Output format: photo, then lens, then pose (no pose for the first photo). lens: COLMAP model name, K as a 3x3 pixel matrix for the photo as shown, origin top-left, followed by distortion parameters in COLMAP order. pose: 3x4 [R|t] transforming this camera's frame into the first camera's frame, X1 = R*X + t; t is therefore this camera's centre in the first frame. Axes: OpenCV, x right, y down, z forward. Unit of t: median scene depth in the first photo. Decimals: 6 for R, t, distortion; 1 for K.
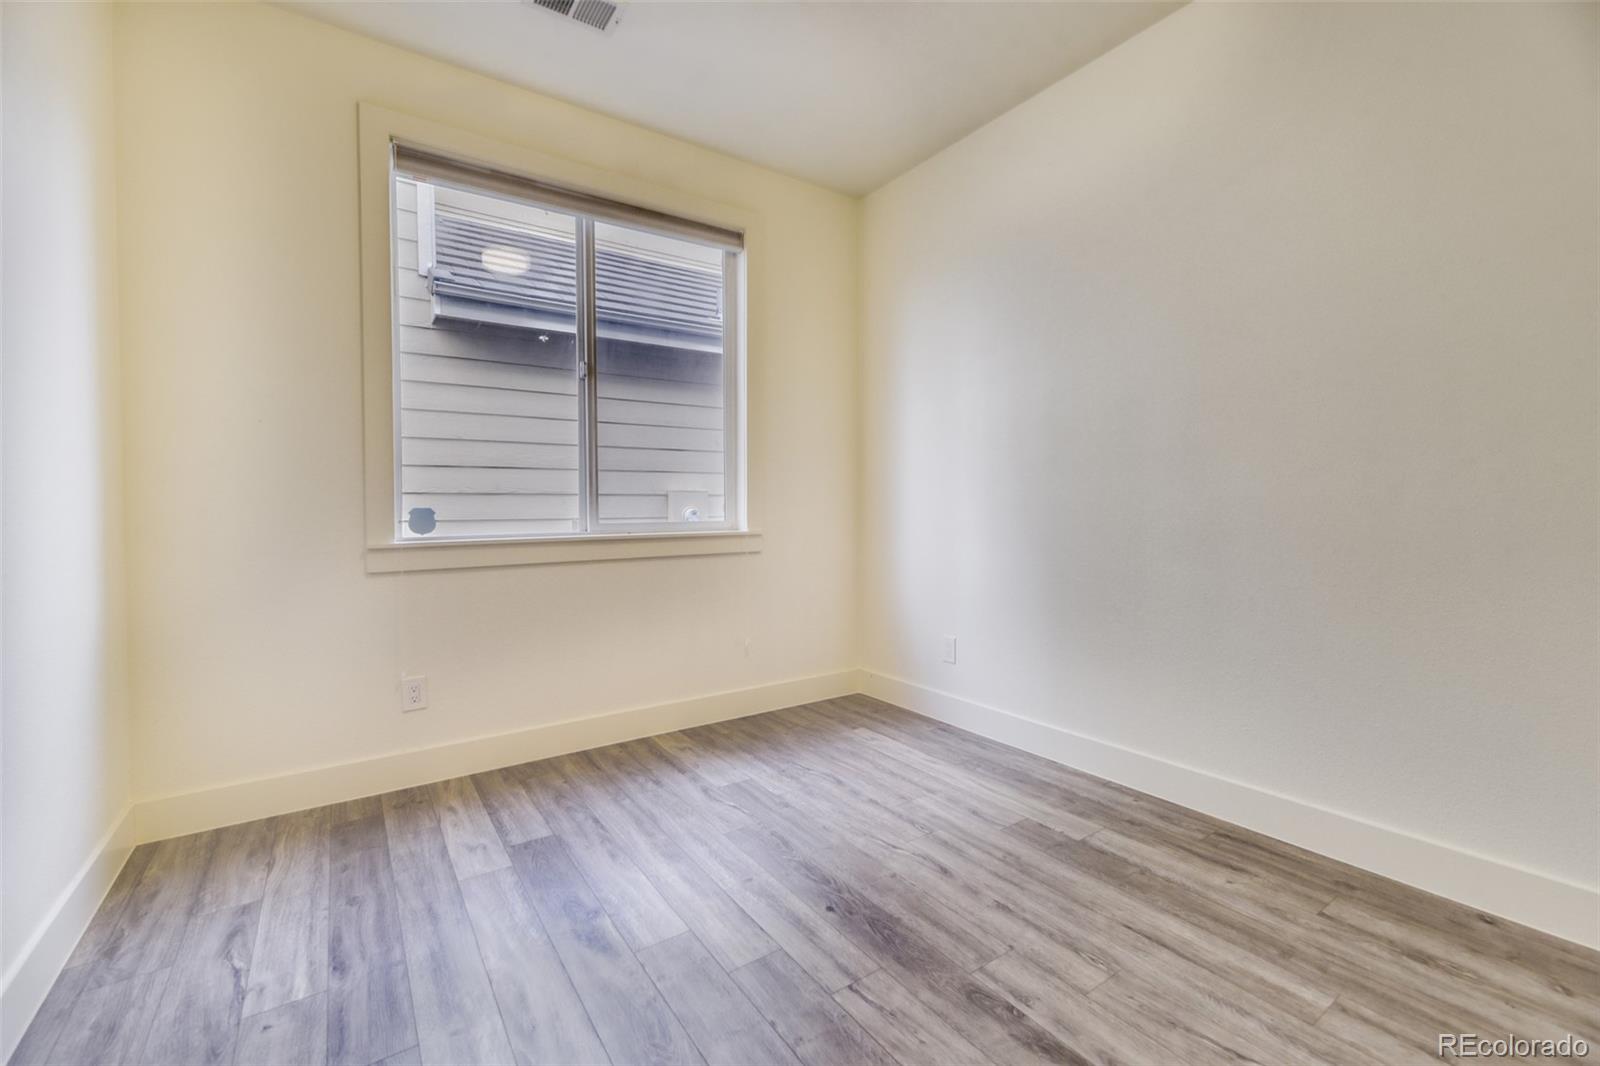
lens RADIAL K [[667.1, 0, 797.4], [0, 667.1, 525.2], [0, 0, 1]] dist [-0.001882, -0.001017]
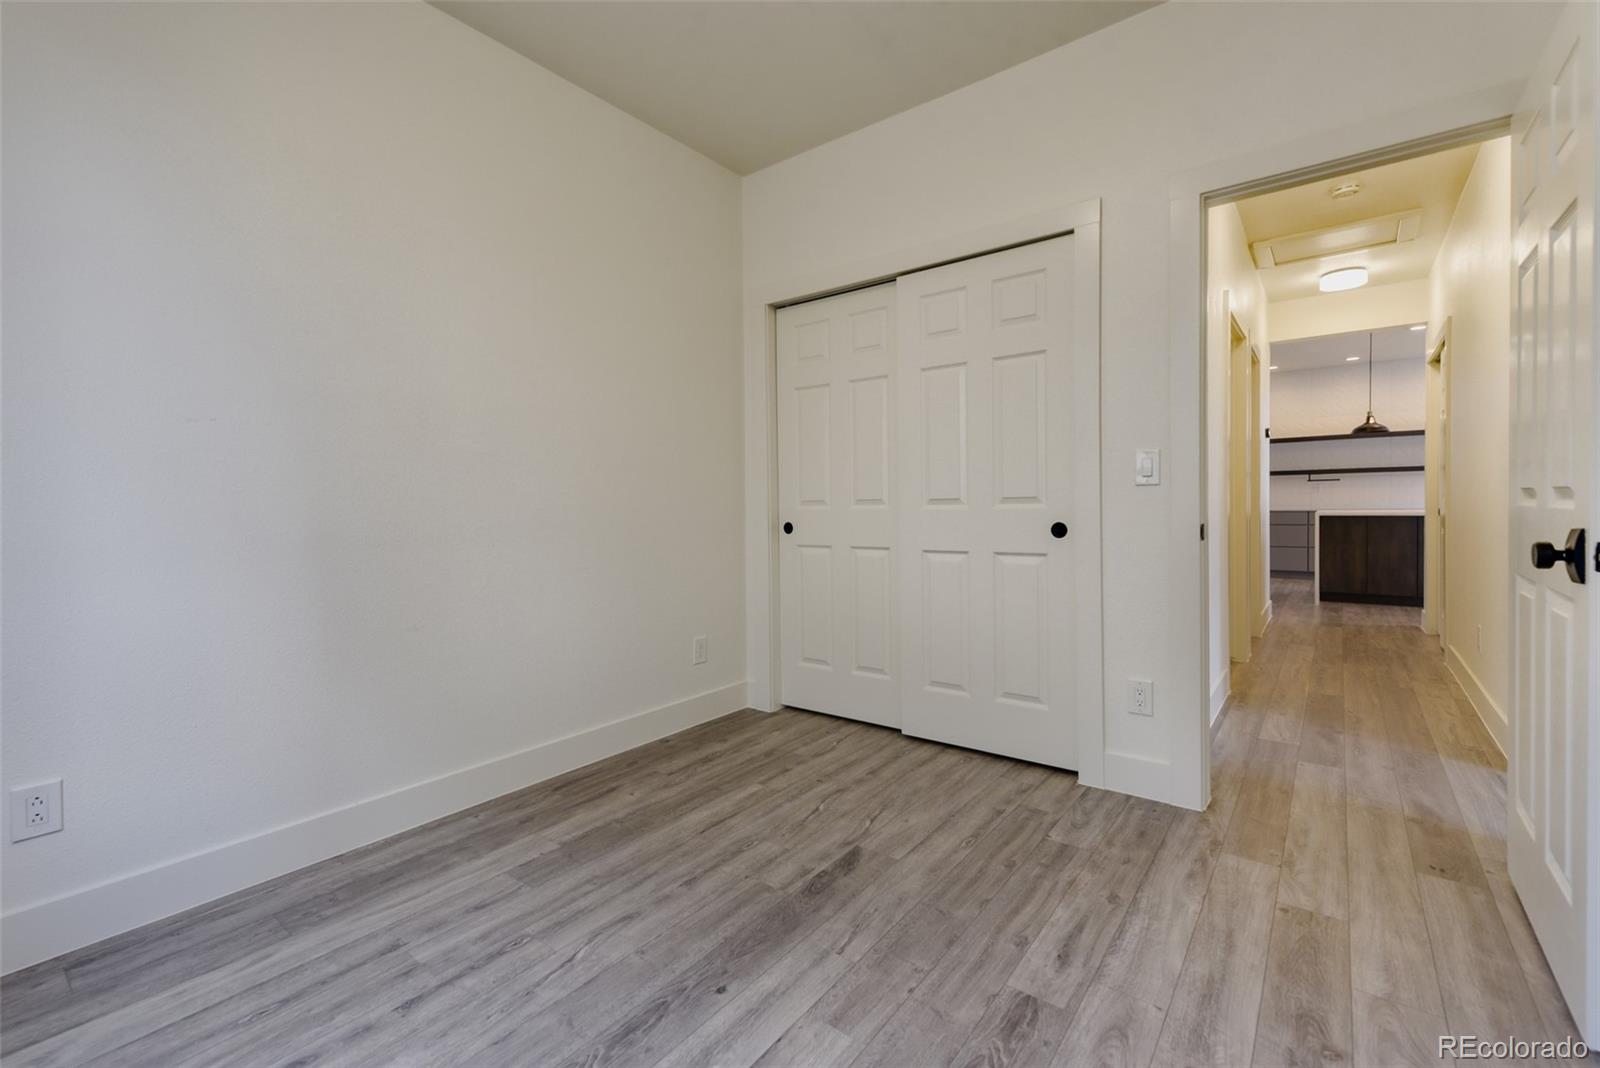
lens RADIAL K [[687.6, 0, 800.0], [0, 687.6, 534.0], [0, 0, 1]] dist [-0.001317, -0.000142]
pose [[-0.301147, -0.030239, 0.953098, -0.712082], [0.048093, 0.997743, 0.046851, -0.024309], [-0.952364, 0.059947, -0.299013, 1.031608]]
